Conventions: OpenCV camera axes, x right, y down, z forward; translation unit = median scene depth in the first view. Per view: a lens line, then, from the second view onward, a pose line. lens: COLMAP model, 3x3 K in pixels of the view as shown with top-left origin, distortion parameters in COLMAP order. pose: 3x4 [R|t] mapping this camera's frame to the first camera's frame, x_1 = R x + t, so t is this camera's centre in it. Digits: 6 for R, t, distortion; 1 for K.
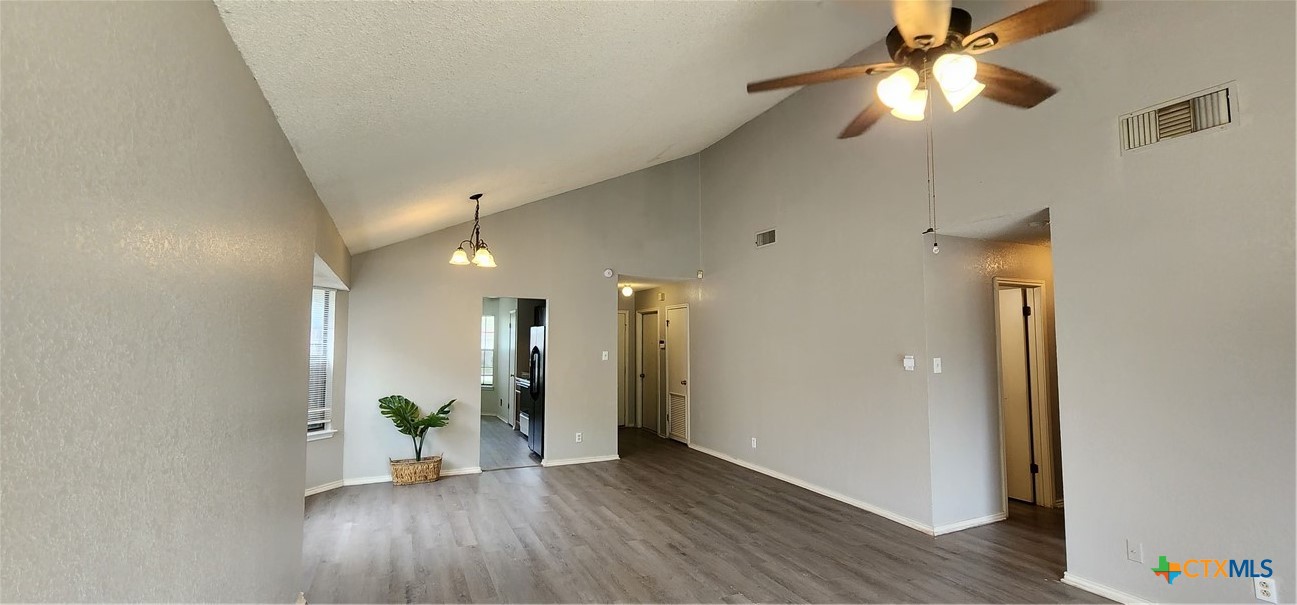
lens RADIAL K [[537.5, 0, 653.8], [0, 537.5, 306.3], [0, 0, 1]] dist [-0.000582, -0.000025]
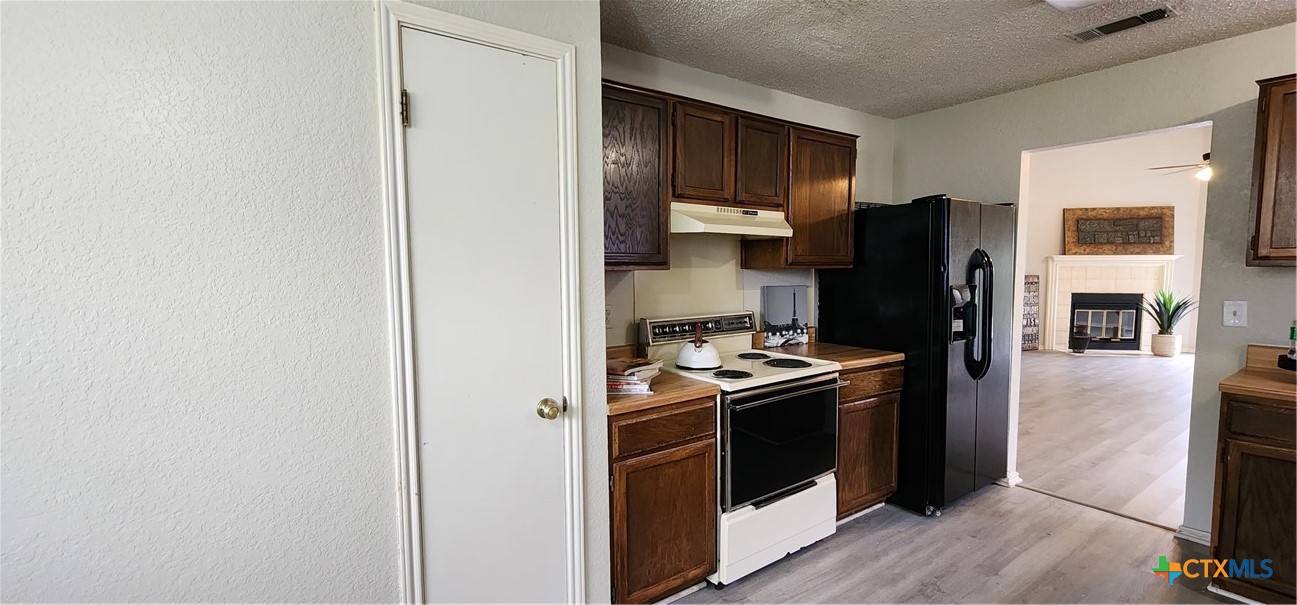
lens RADIAL K [[535.9, 0, 646.1], [0, 535.9, 305.7], [0, 0, 1]] dist [0.001054, 0.000256]
pose [[-0.160755, -0.072543, 0.984325, -1.377251], [-0.057319, 0.996298, 0.064064, 0.240922], [-0.985329, -0.046122, -0.164318, 3.088886]]
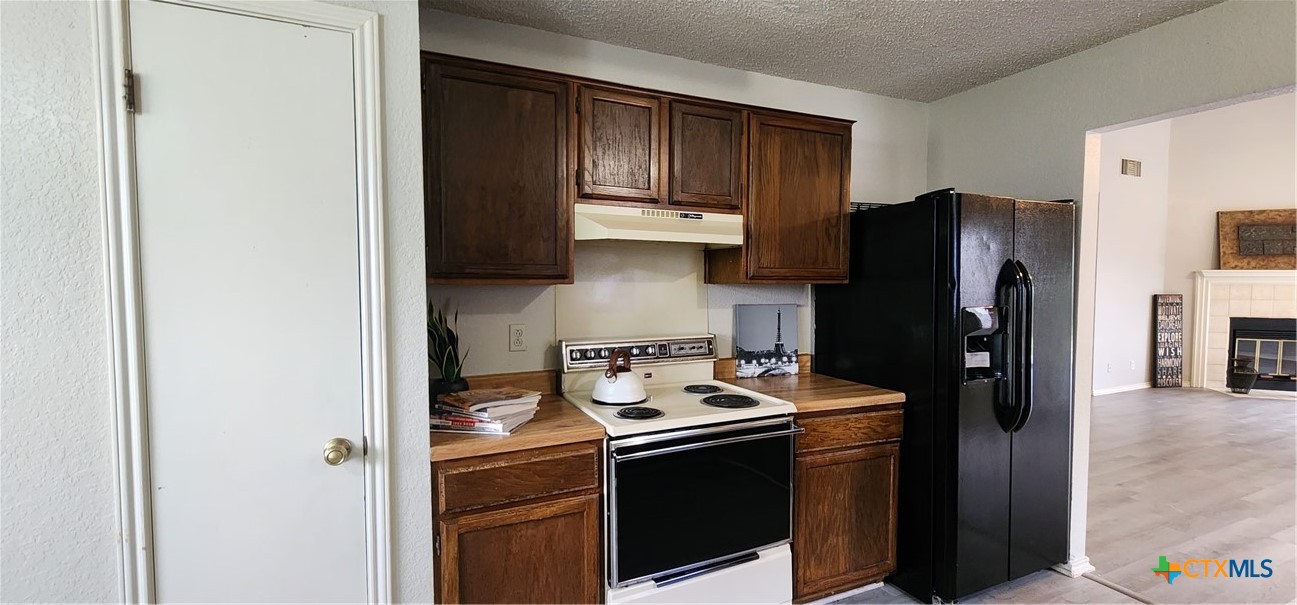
lens RADIAL K [[535.9, 0, 646.1], [0, 535.9, 305.7], [0, 0, 1]] dist [0.001054, 0.000256]
pose [[0.025751, -0.046705, 0.998577, -1.262951], [-0.063455, 0.996817, 0.048259, 0.225935], [-0.997652, -0.064608, 0.022706, 2.820923]]
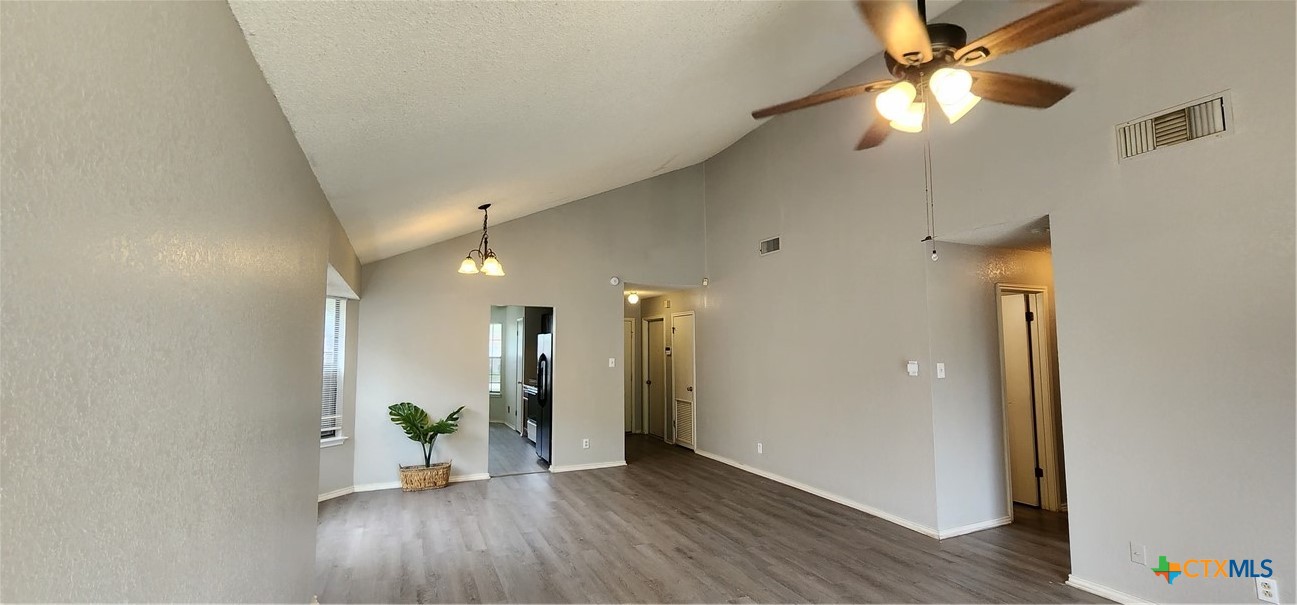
lens RADIAL K [[535.9, 0, 646.1], [0, 535.9, 305.7], [0, 0, 1]] dist [0.001054, 0.000256]
pose [[0.999685, -0.004747, -0.024634, -0.001387], [0.004382, 0.999880, -0.014848, 0.000462], [0.024701, 0.014735, 0.999586, -0.018417]]
